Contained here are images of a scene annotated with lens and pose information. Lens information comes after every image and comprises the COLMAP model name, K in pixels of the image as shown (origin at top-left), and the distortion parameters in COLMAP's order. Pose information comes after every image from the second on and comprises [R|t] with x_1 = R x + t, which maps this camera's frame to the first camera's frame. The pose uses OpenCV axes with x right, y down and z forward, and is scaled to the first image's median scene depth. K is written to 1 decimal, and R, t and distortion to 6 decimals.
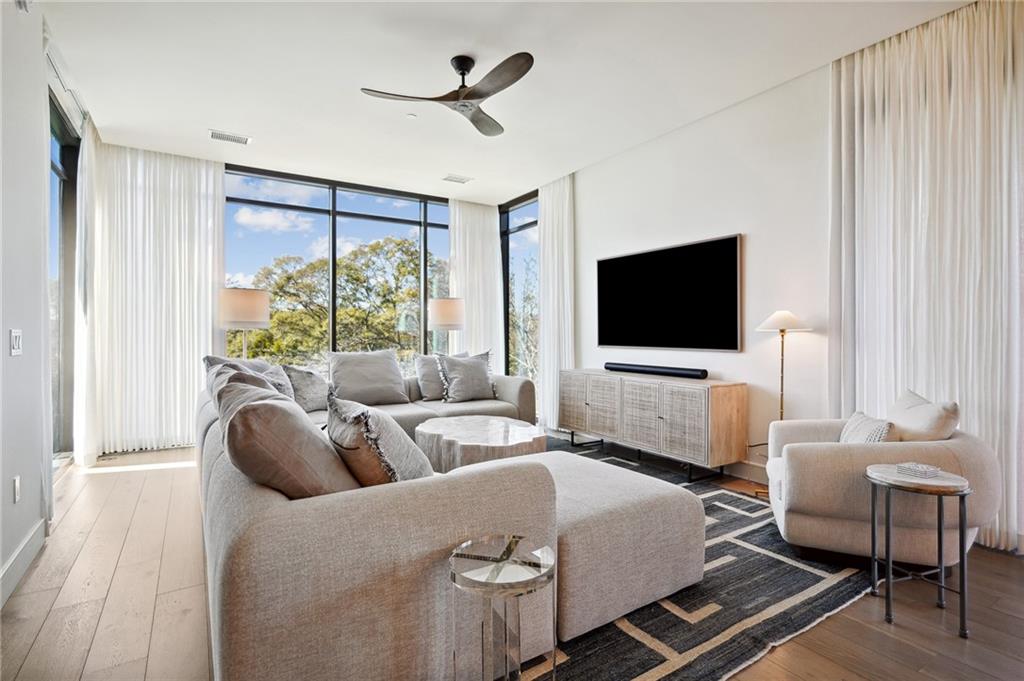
lens RADIAL K [[497.1, 0, 510.0], [0, 497.1, 336.7], [0, 0, 1]] dist [0.004564, -0.005560]
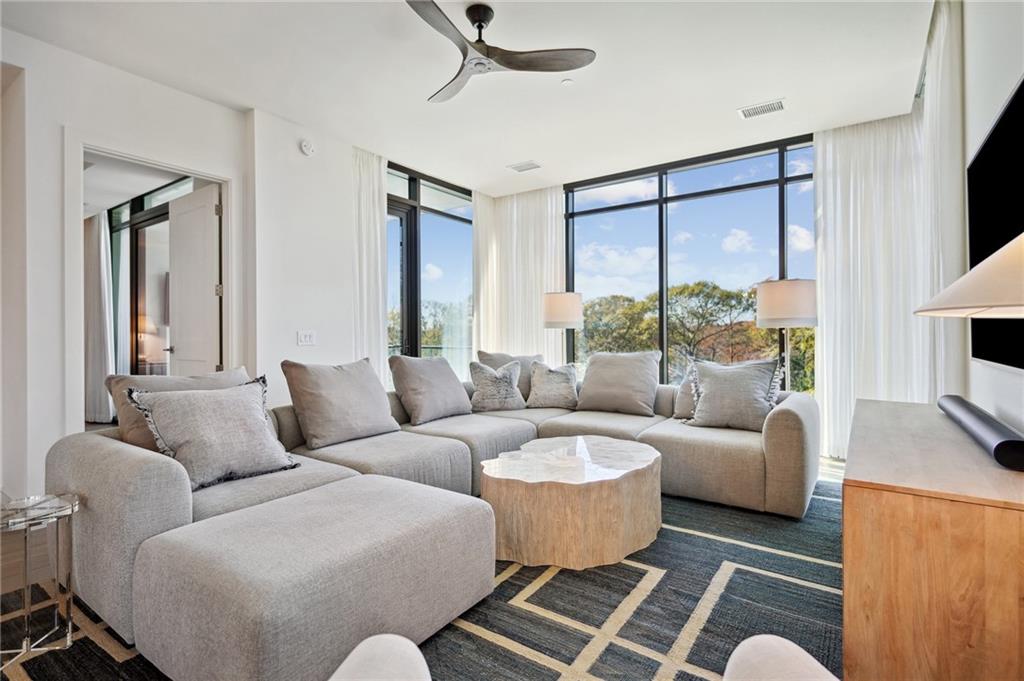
lens RADIAL K [[497.1, 0, 510.0], [0, 497.1, 336.7], [0, 0, 1]] dist [0.004564, -0.005560]
pose [[0.377384, 0.001962, -0.926055, 0.578799], [-0.000030, 0.999998, 0.002106, -0.000110], [0.926057, -0.000767, 0.377384, 0.592025]]
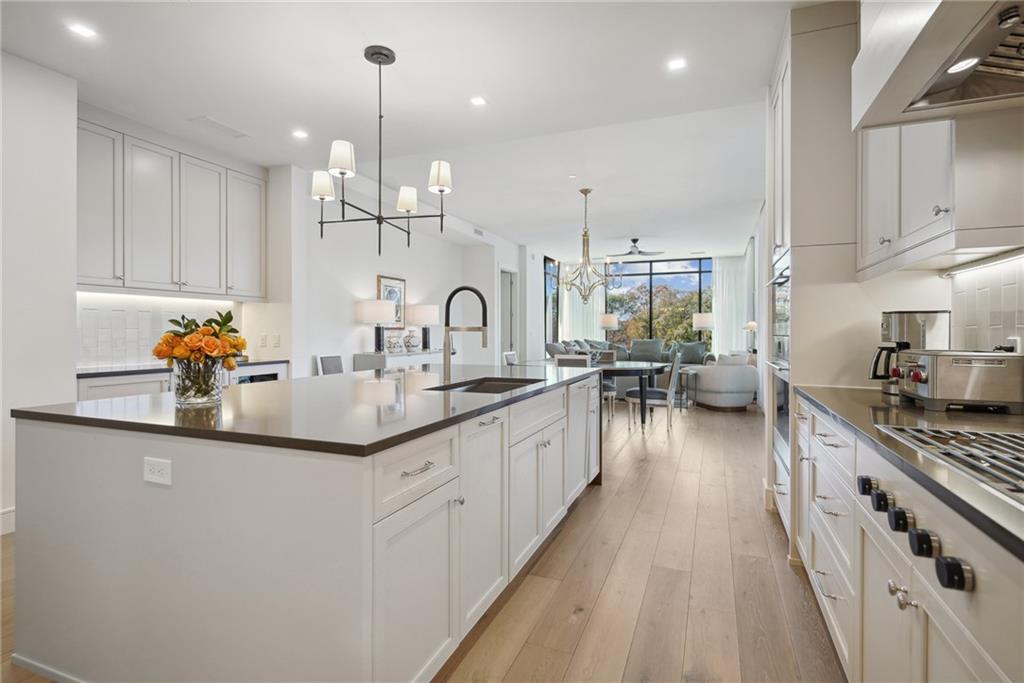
lens RADIAL K [[505.4, 0, 511.5], [0, 505.4, 335.6], [0, 0, 1]] dist [0.002576, -0.006413]
pose [[0.583361, 0.006546, -0.812186, 1.565596], [-0.005594, 0.999976, 0.004042, 0.006941], [0.812193, 0.002186, 0.583384, -1.097126]]
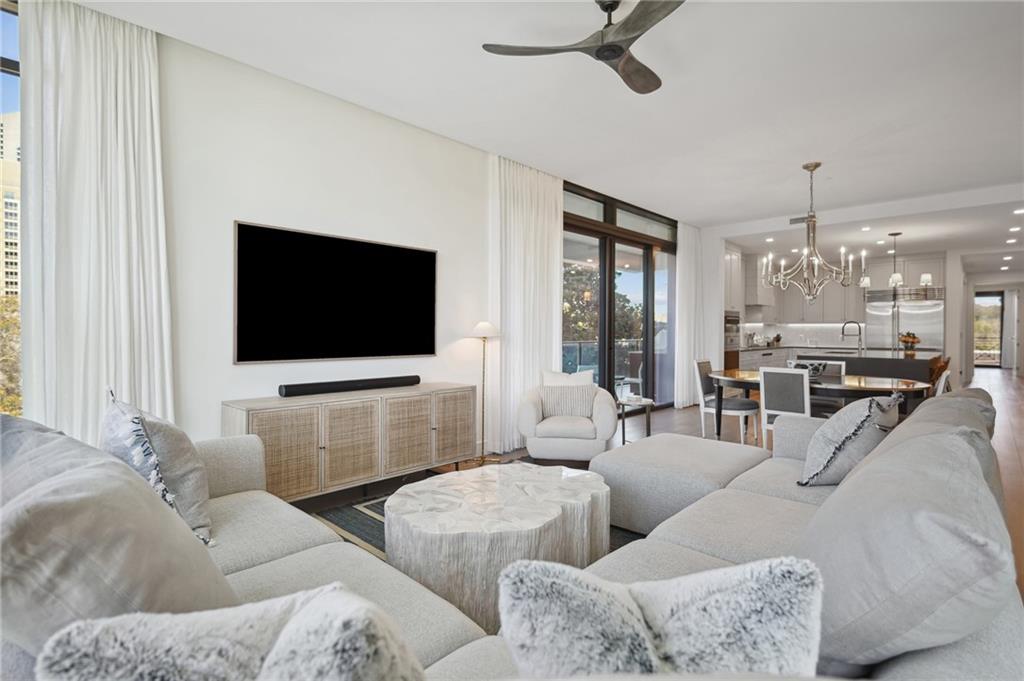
lens RADIAL K [[497.1, 0, 510.0], [0, 497.1, 336.7], [0, 0, 1]] dist [0.004564, -0.005560]
pose [[-0.241516, -0.012062, 0.970322, -0.668102], [0.004560, 0.999898, 0.013565, -0.026812], [-0.970386, 0.007701, -0.241437, 1.105978]]
